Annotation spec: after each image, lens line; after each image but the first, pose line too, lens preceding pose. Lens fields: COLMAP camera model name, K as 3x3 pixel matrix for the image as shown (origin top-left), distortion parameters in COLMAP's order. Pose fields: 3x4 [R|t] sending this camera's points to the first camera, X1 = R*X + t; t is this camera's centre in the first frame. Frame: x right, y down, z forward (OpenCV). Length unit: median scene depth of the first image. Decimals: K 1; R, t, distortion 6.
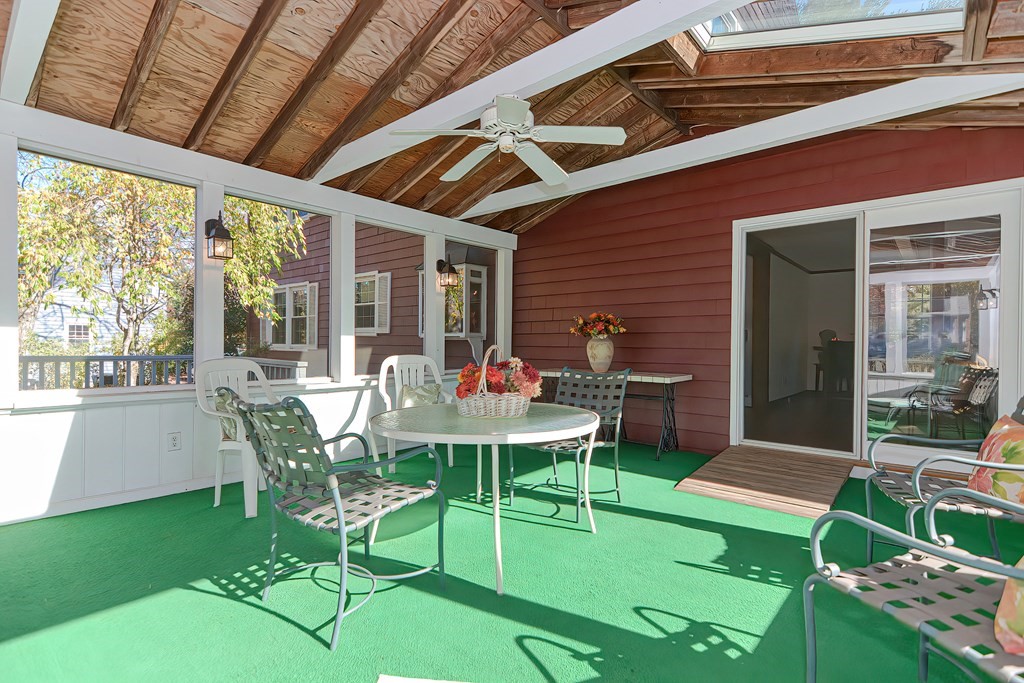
lens RADIAL K [[490.9, 0, 510.6], [0, 490.9, 349.1], [0, 0, 1]] dist [0.008906, -0.000362]
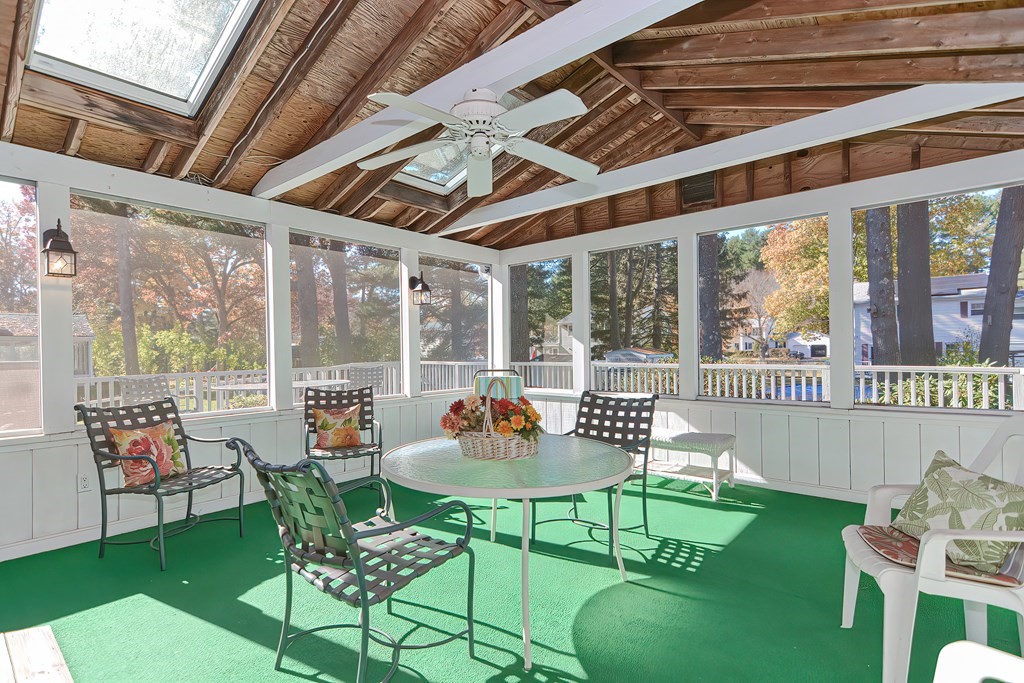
lens RADIAL K [[490.9, 0, 510.6], [0, 490.9, 349.1], [0, 0, 1]] dist [0.008906, -0.000362]
pose [[-0.999958, 0.004809, -0.007749, -0.060161], [0.004718, 0.999921, 0.011658, -0.086765], [0.007804, 0.011621, -0.999902, 2.297087]]
